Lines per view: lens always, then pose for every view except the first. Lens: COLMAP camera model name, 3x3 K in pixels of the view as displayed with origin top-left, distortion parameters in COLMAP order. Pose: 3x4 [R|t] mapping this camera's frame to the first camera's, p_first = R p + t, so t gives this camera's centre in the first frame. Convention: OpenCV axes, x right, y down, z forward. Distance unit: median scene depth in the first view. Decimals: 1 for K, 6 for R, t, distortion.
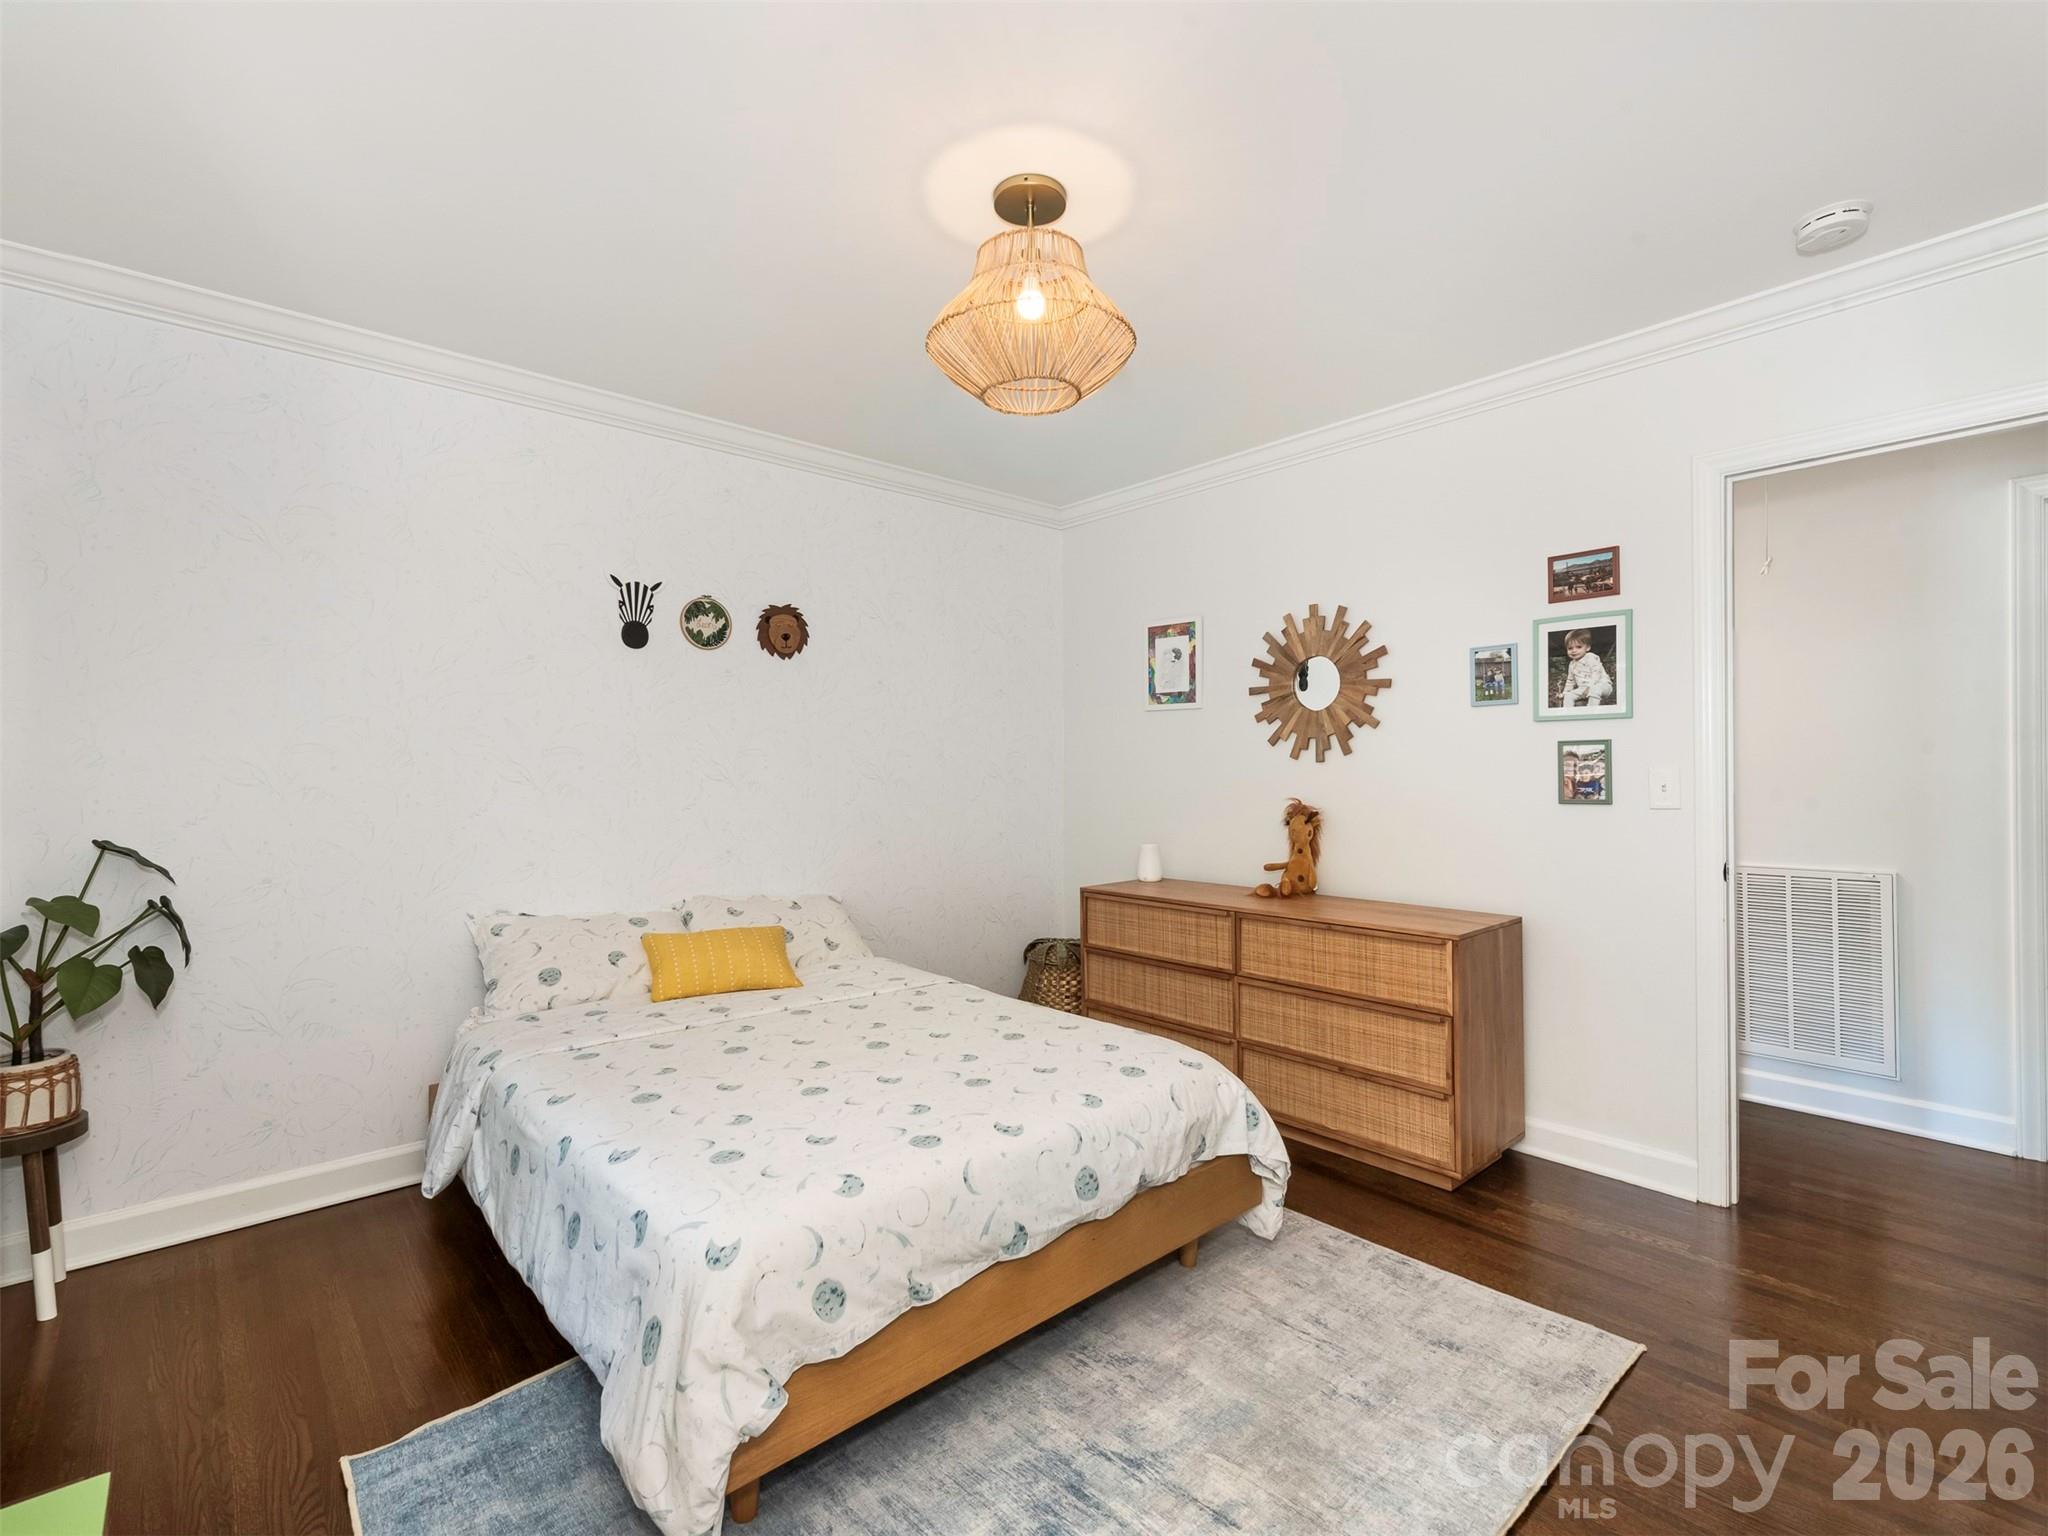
lens RADIAL K [[916.9, 0, 1016.5], [0, 916.9, 765.5], [0, 0, 1]] dist [0.008186, -0.003776]
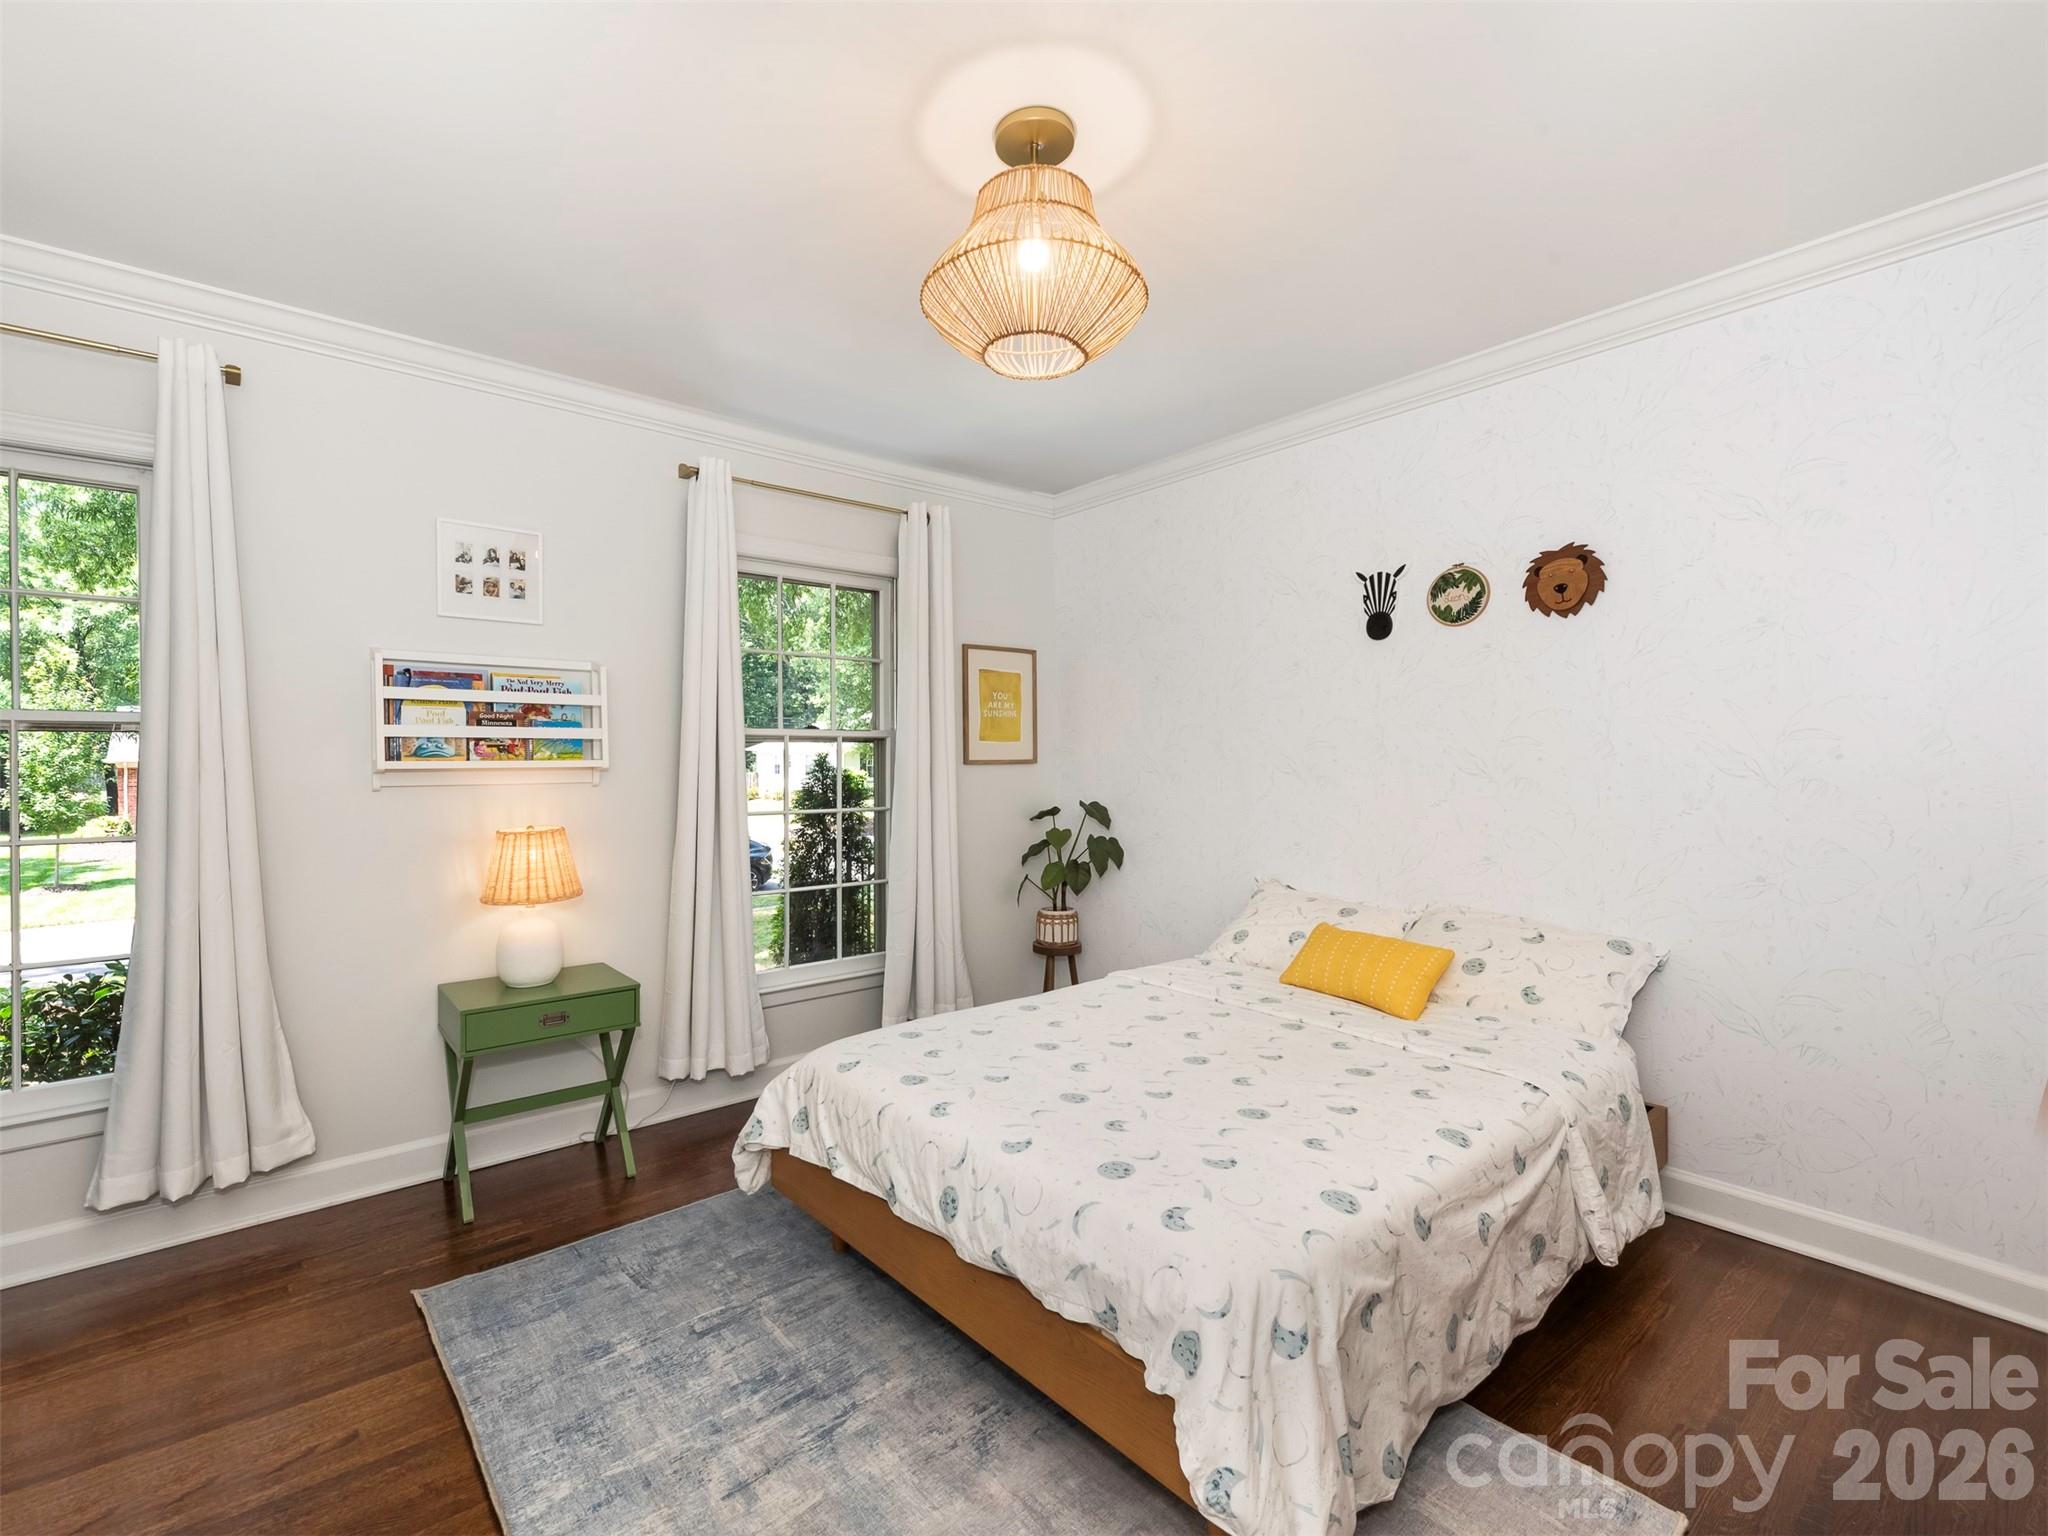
lens RADIAL K [[916.9, 0, 1017.0], [0, 916.9, 770.9], [0, 0, 1]] dist [0.008186, -0.003776]
pose [[-0.013821, 0.013228, -0.999817, 0.582075], [0.008188, 0.999880, 0.013116, -0.002203], [0.999871, -0.008005, -0.013928, 0.622049]]
